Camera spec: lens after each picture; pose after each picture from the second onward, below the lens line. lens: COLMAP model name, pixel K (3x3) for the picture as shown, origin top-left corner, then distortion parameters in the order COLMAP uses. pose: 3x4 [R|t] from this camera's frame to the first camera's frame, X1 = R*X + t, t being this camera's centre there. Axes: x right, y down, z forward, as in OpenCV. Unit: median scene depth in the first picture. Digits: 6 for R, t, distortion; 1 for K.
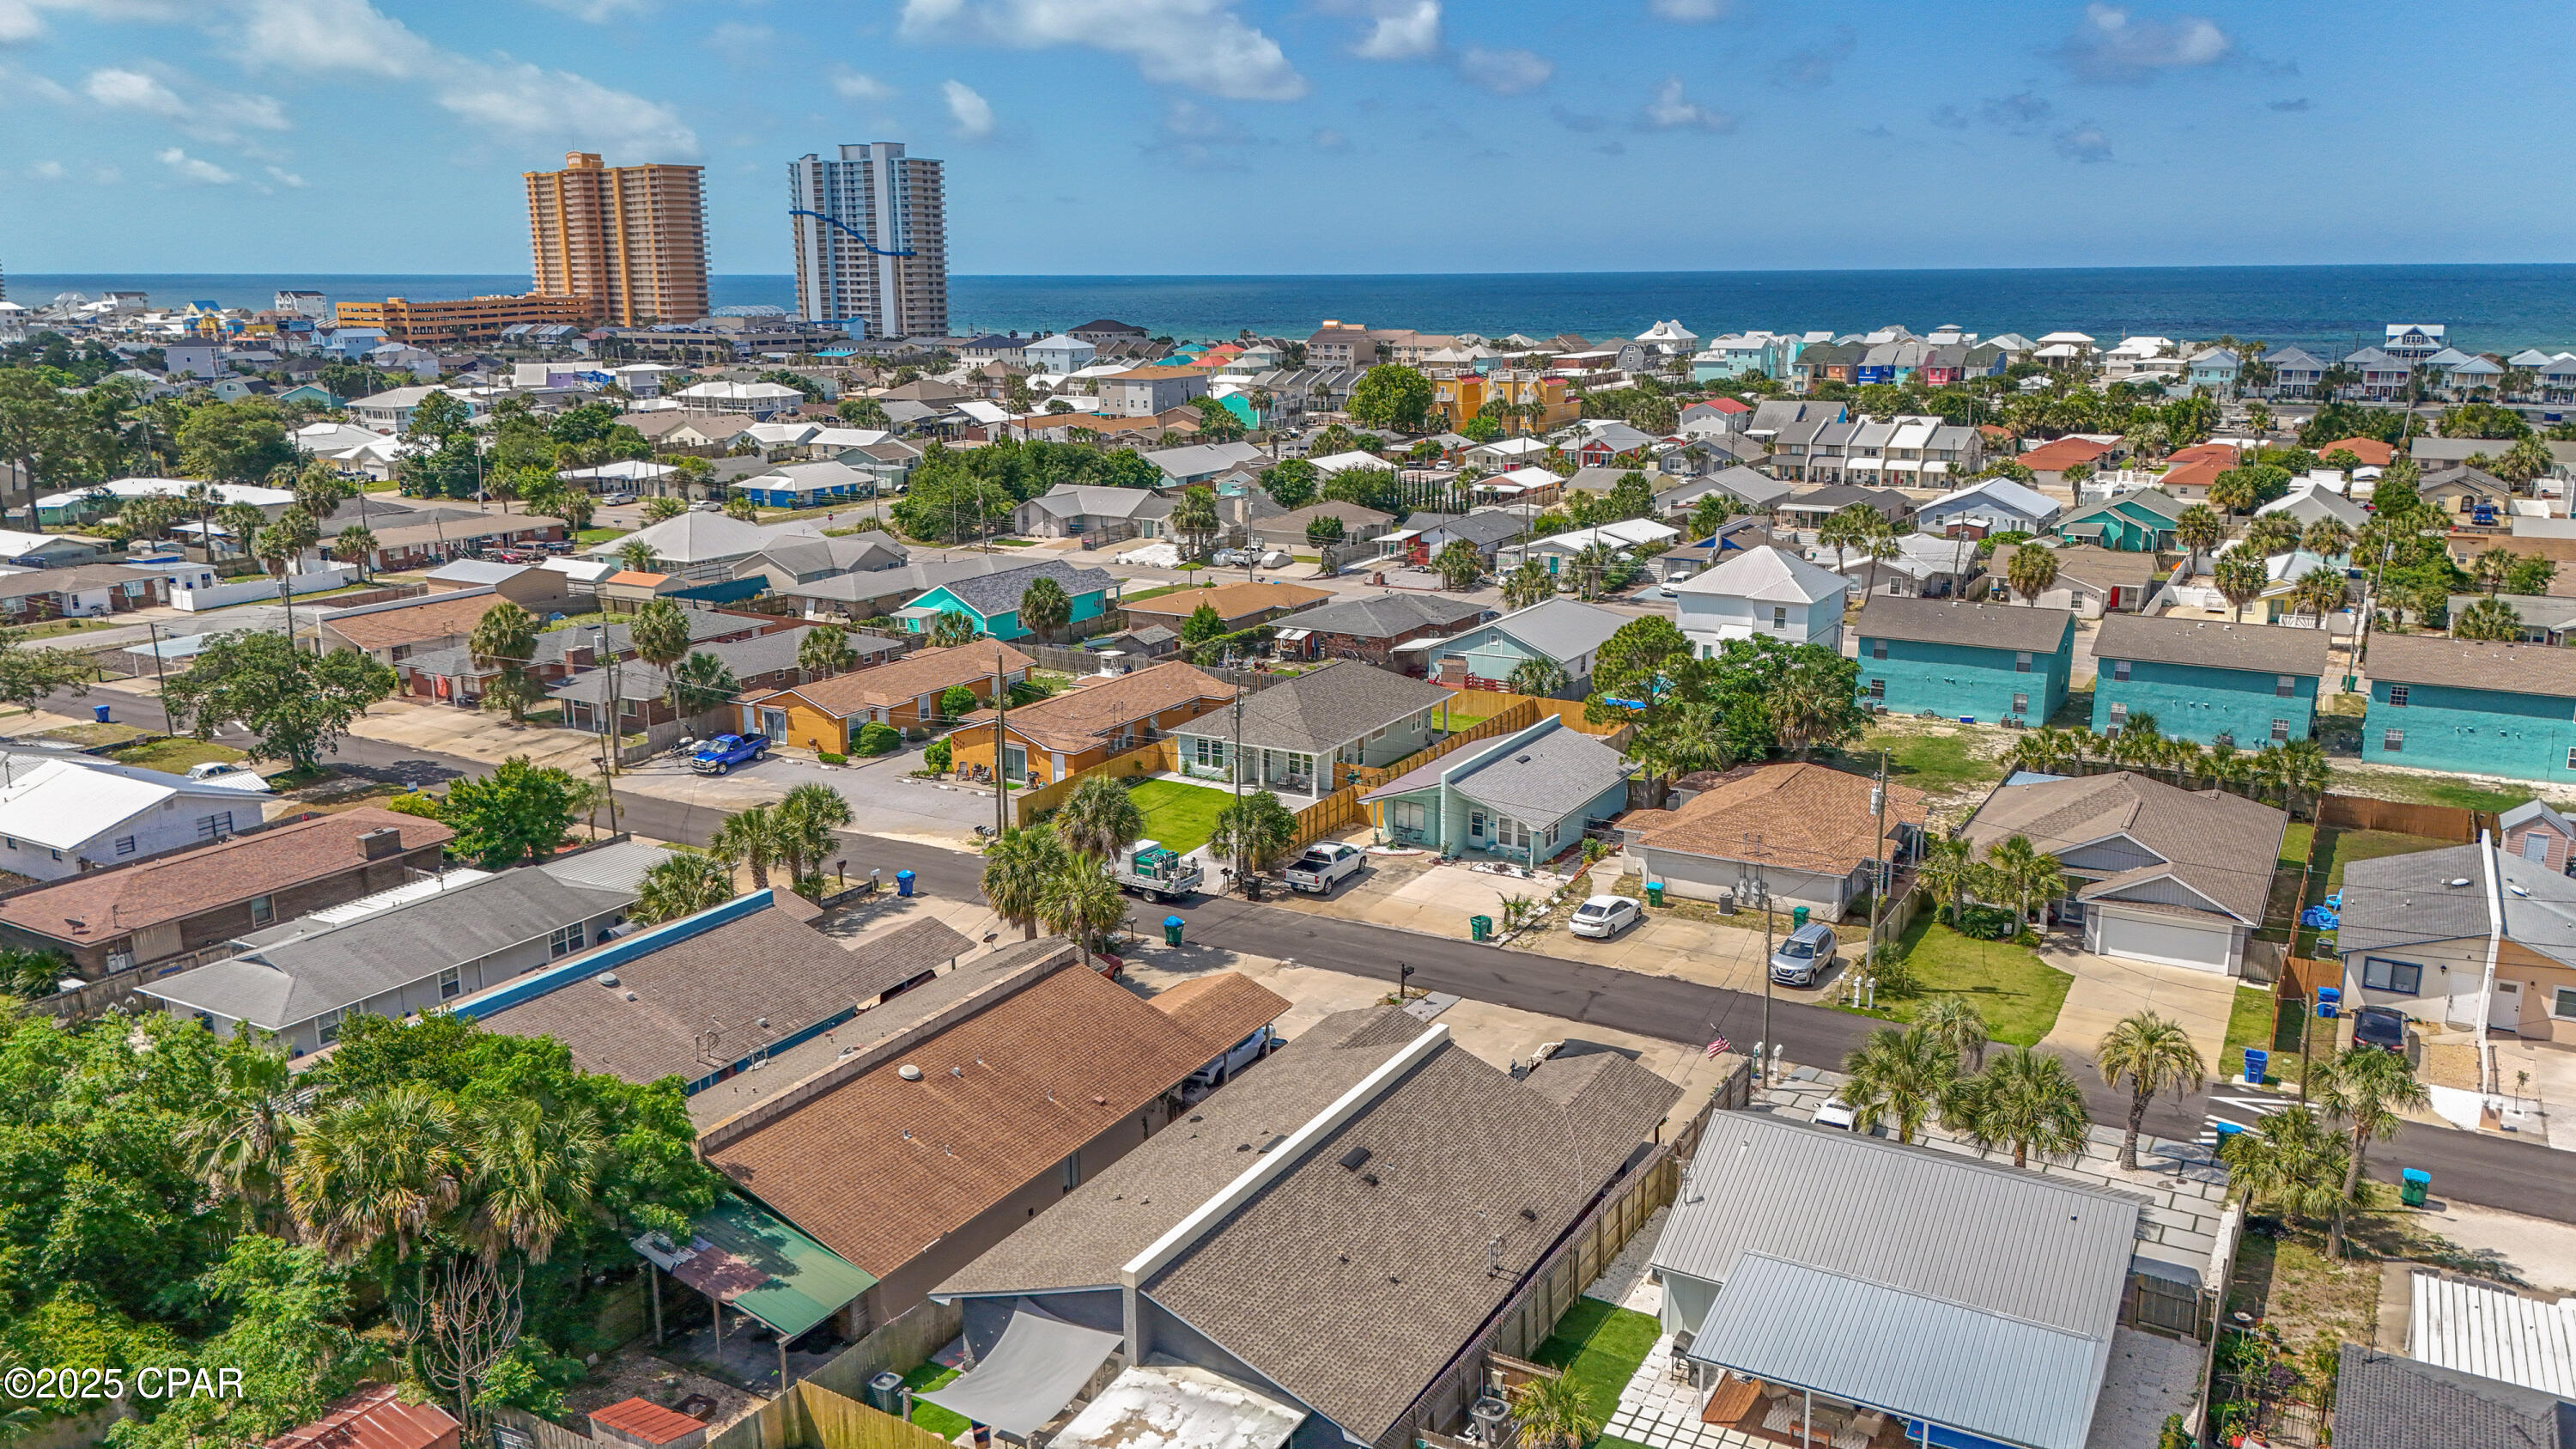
lens RADIAL K [[1879.8, 0, 1278.2], [0, 1879.8, 723.9], [0, 0, 1]] dist [0.110357, -0.140882]
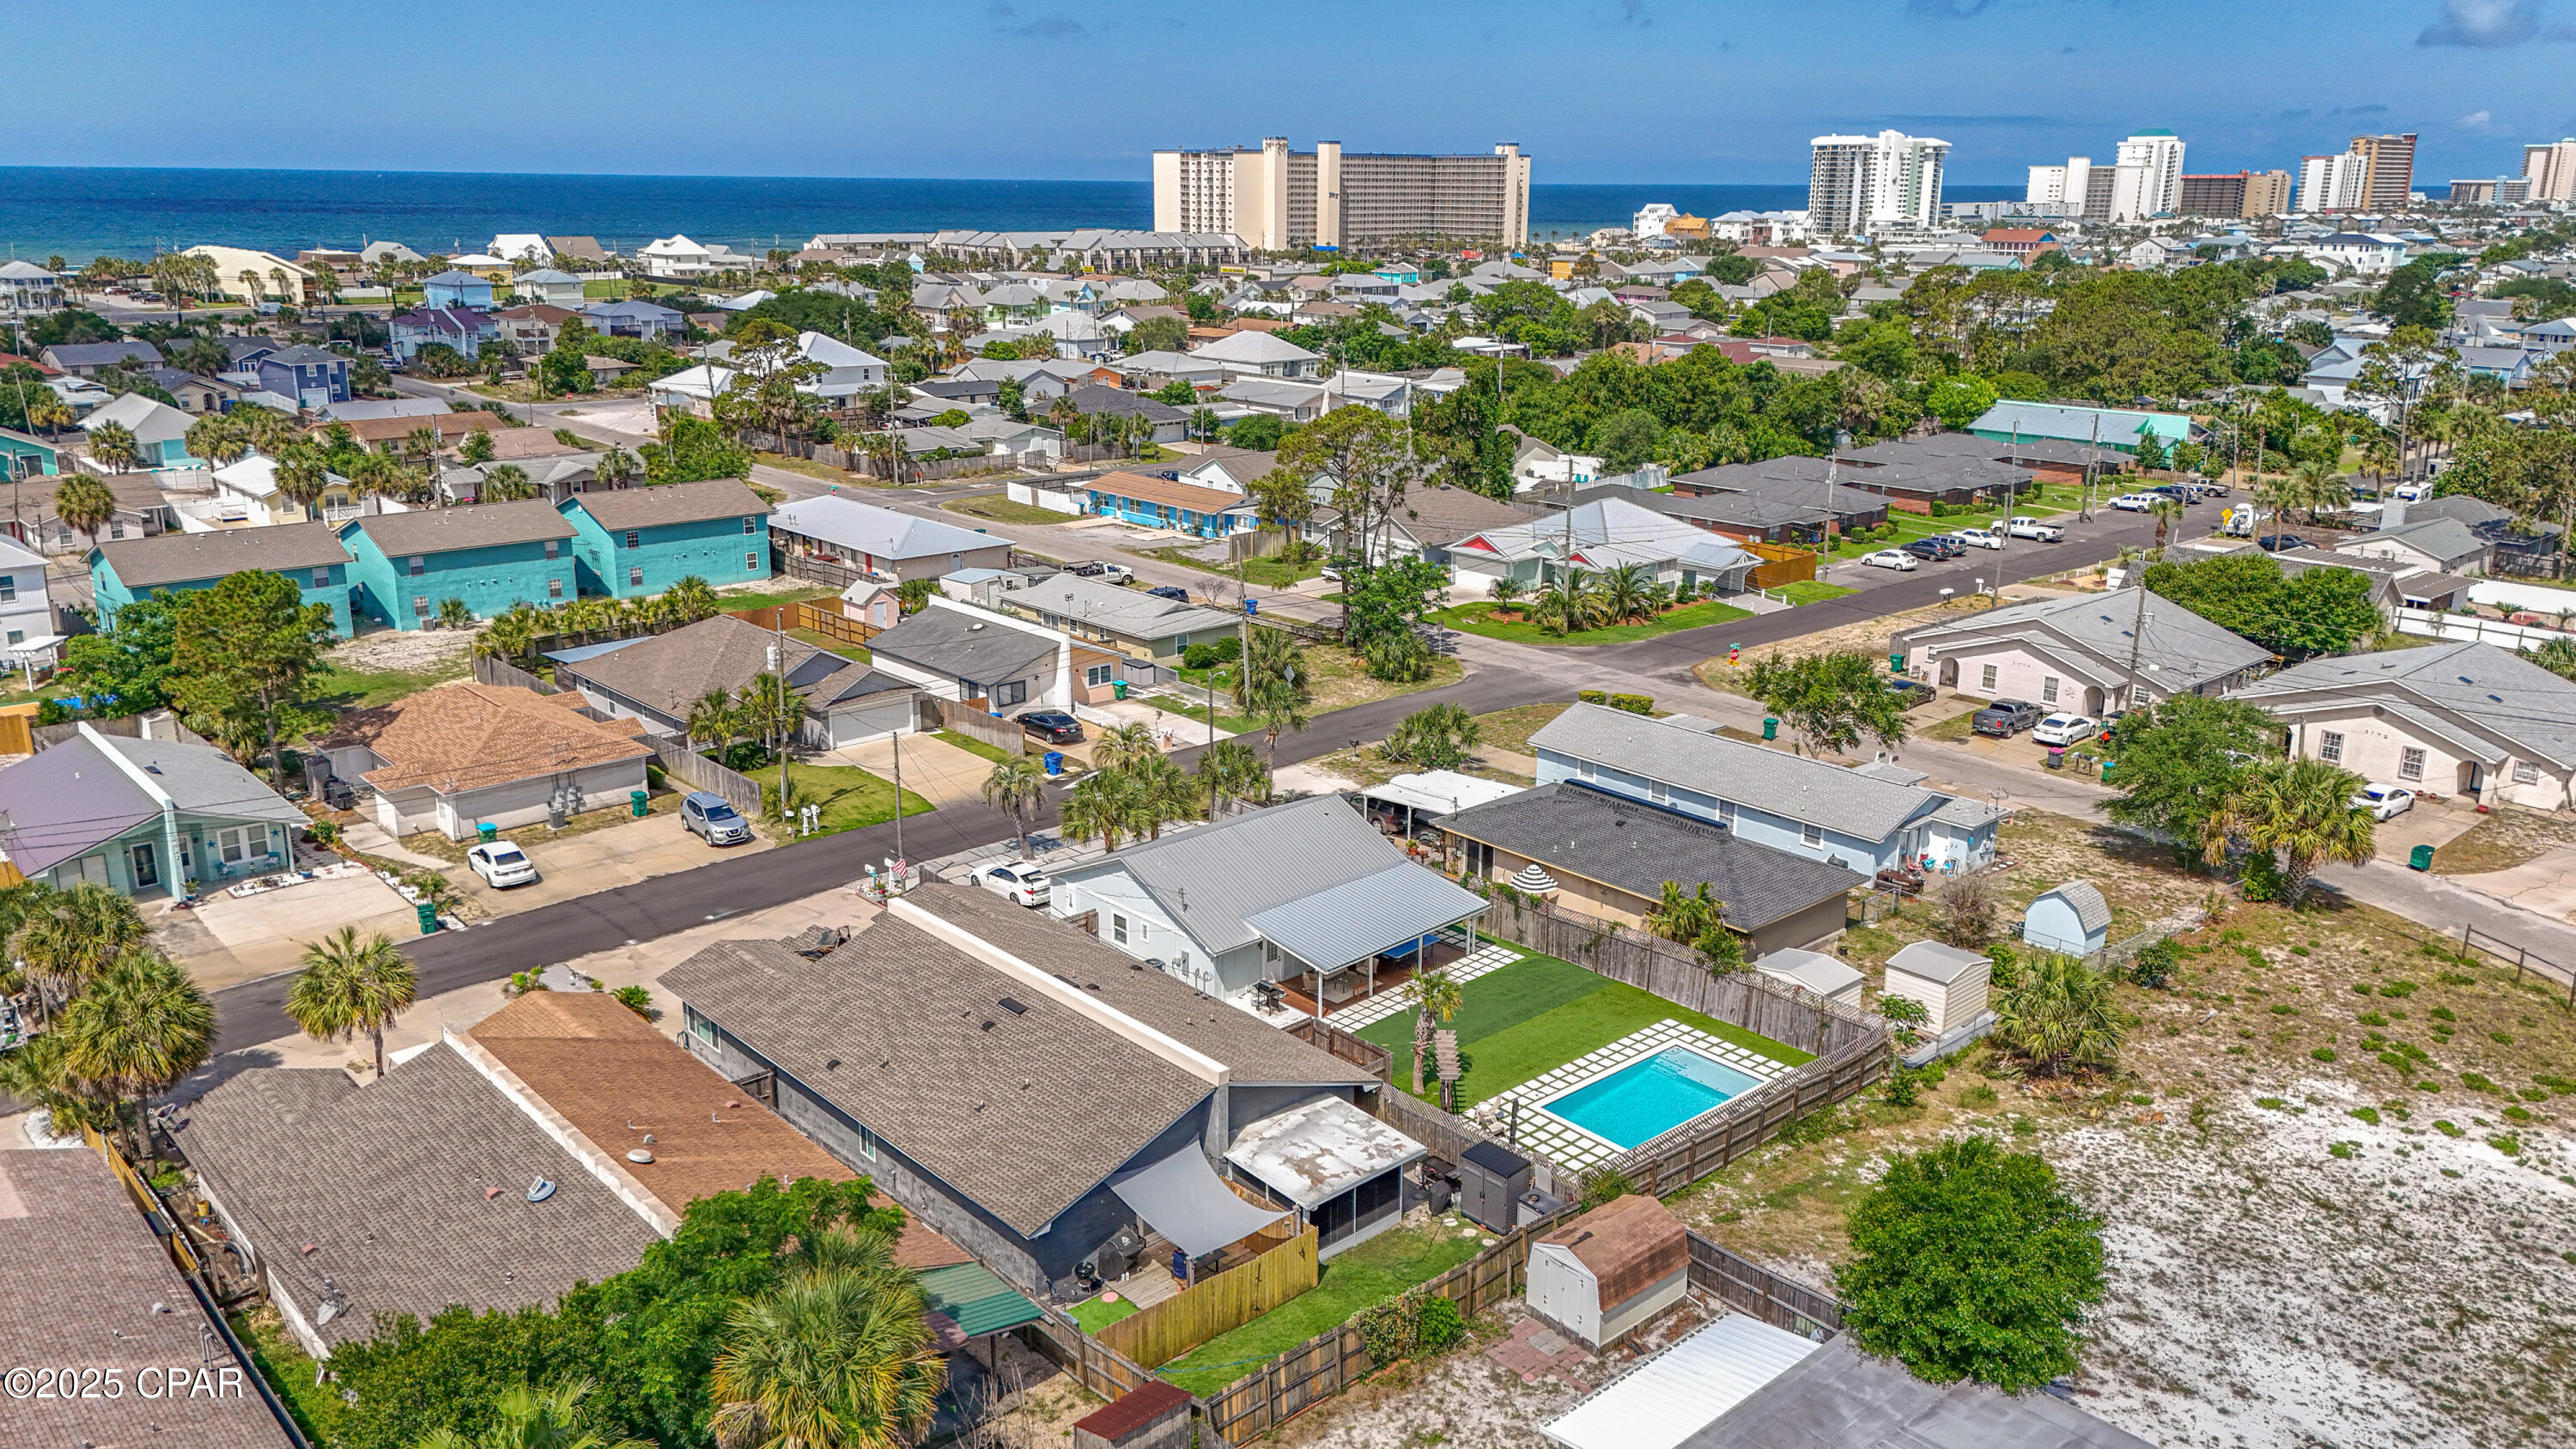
lens RADIAL K [[1883.2, 0, 1279.9], [0, 1883.2, 727.9], [0, 0, 1]] dist [0.088599, -0.110162]
pose [[0.298274, -0.259868, 0.918423, -0.453346], [0.214524, 0.955857, 0.200790, -0.057421], [-0.930060, 0.137133, 0.340855, 0.231514]]
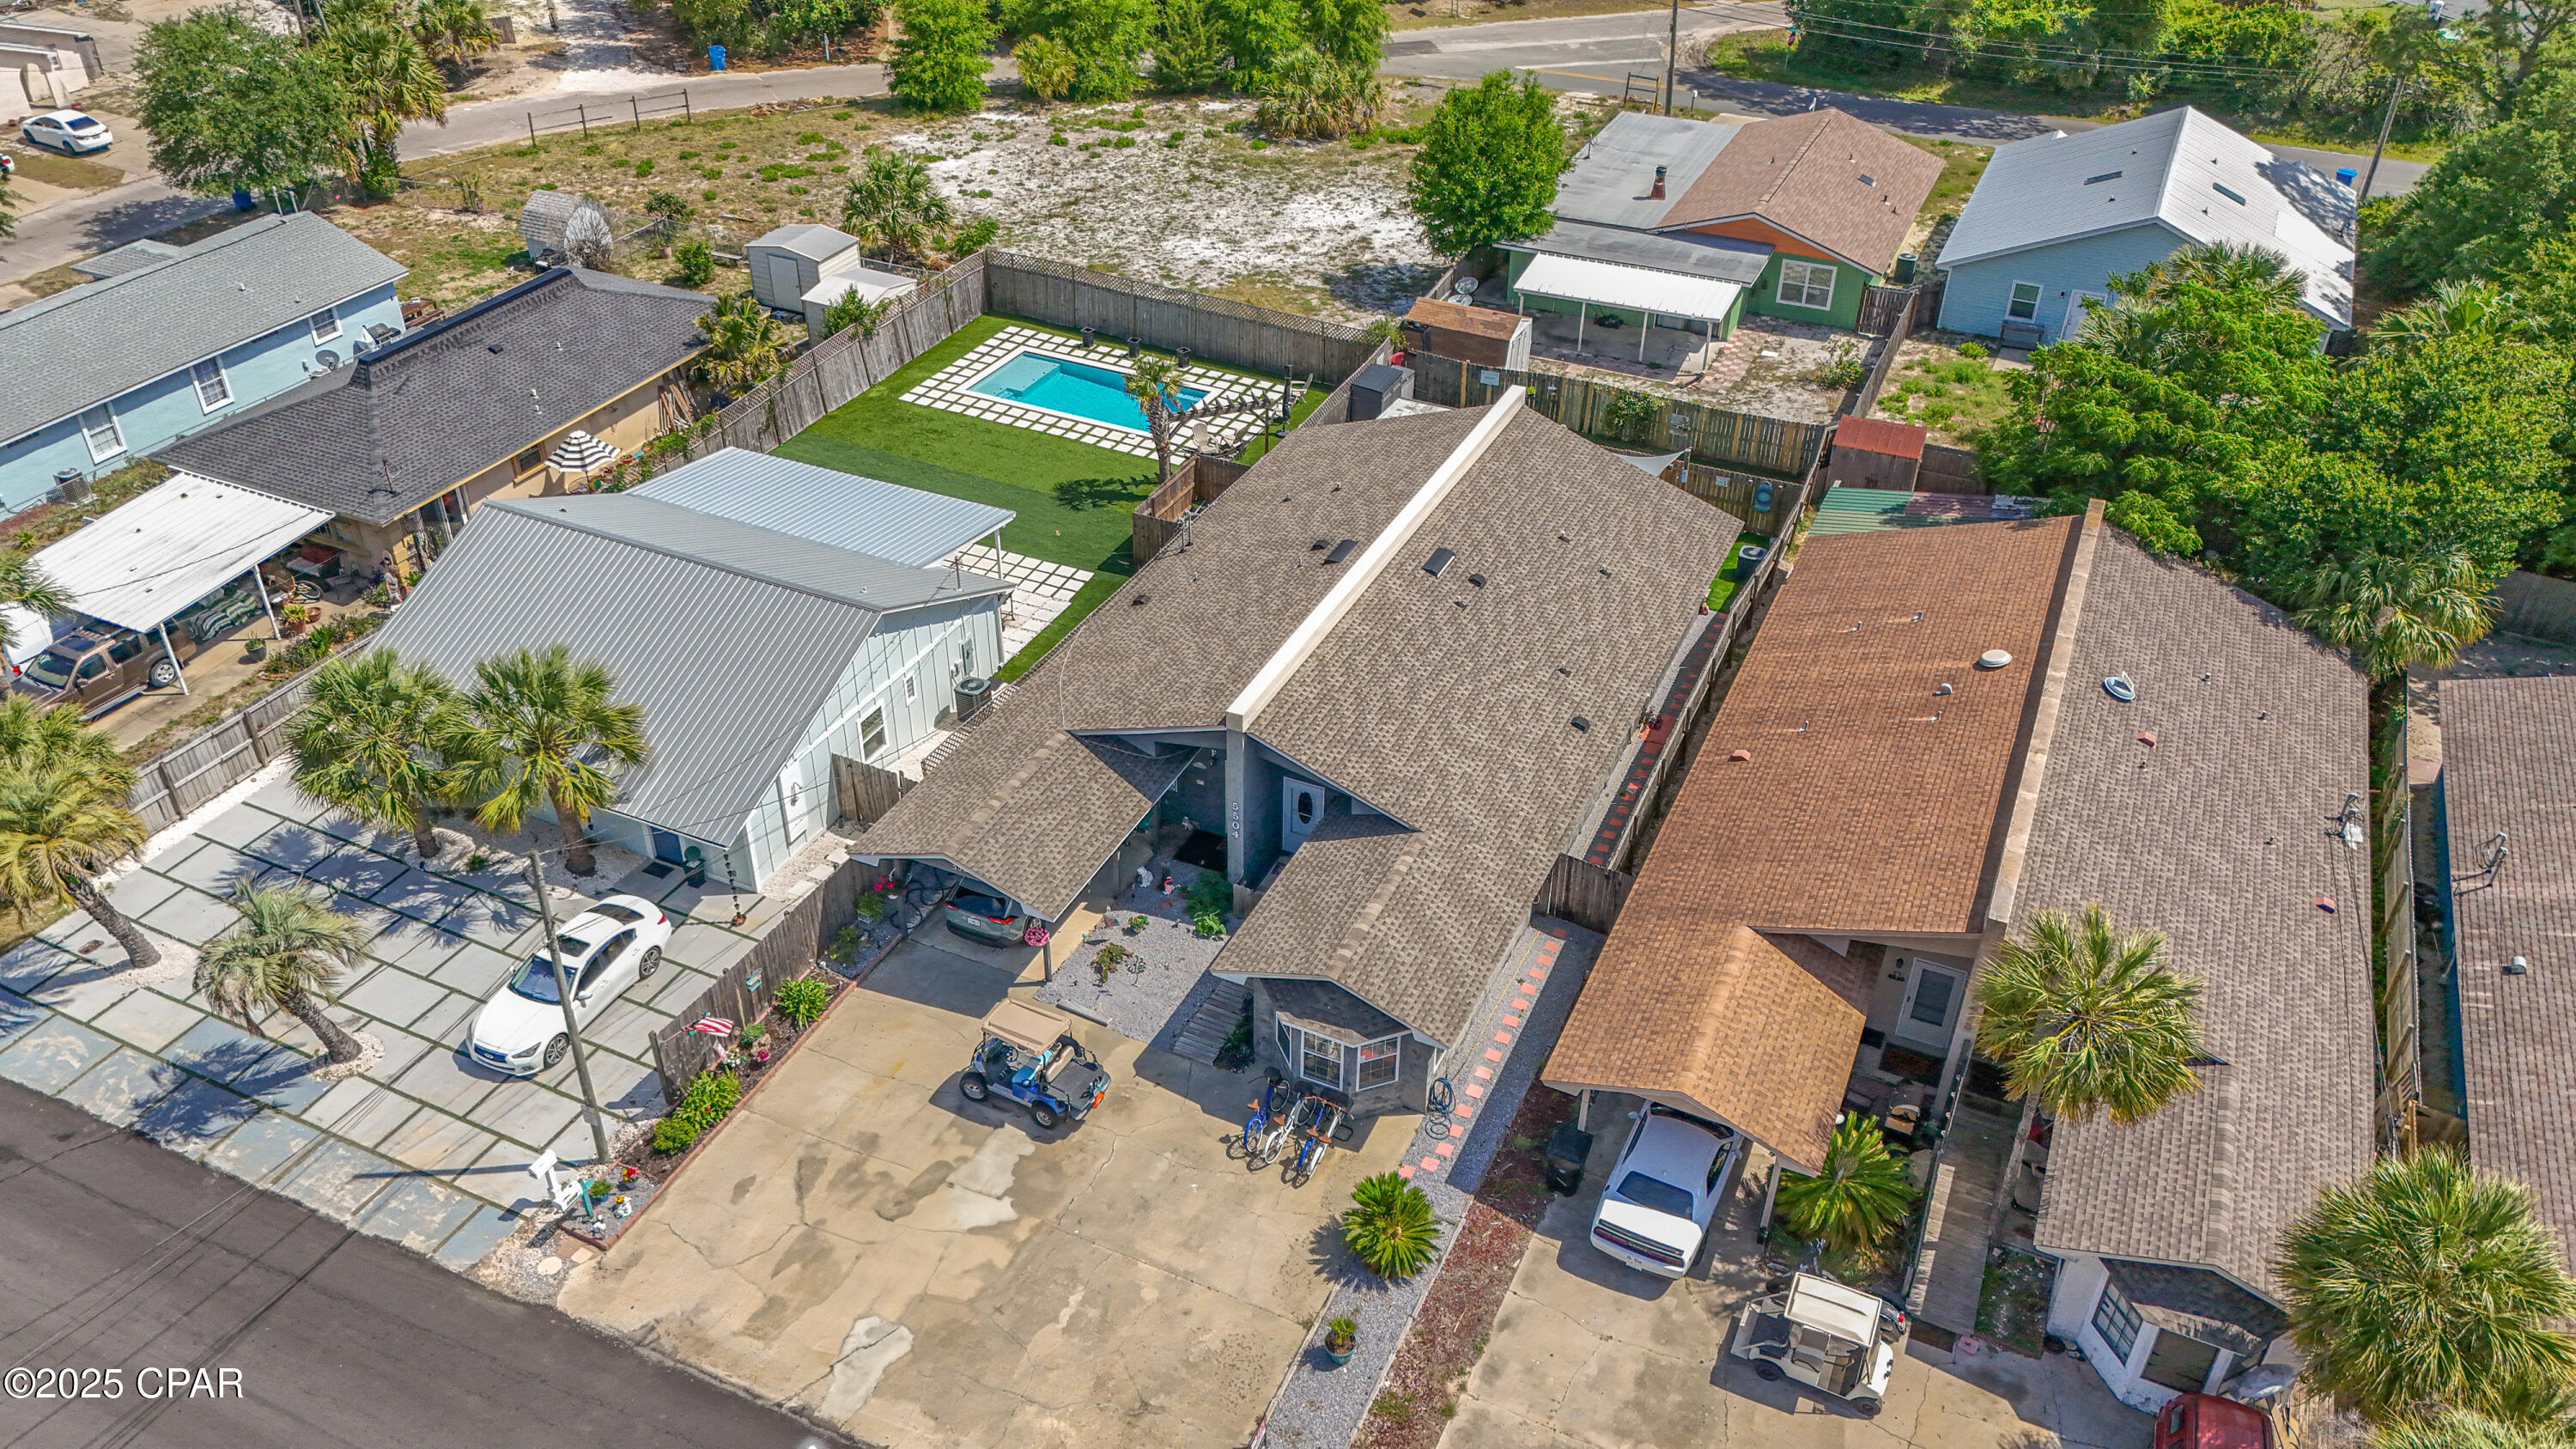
lens RADIAL K [[1883.2, 0, 1279.9], [0, 1883.2, 727.9], [0, 0, 1]] dist [0.088599, -0.110162]
pose [[-0.995544, 0.048495, -0.080868, 0.067666], [-0.027913, 0.667616, 0.743983, -0.171251], [0.090068, 0.742925, -0.663287, 0.794081]]
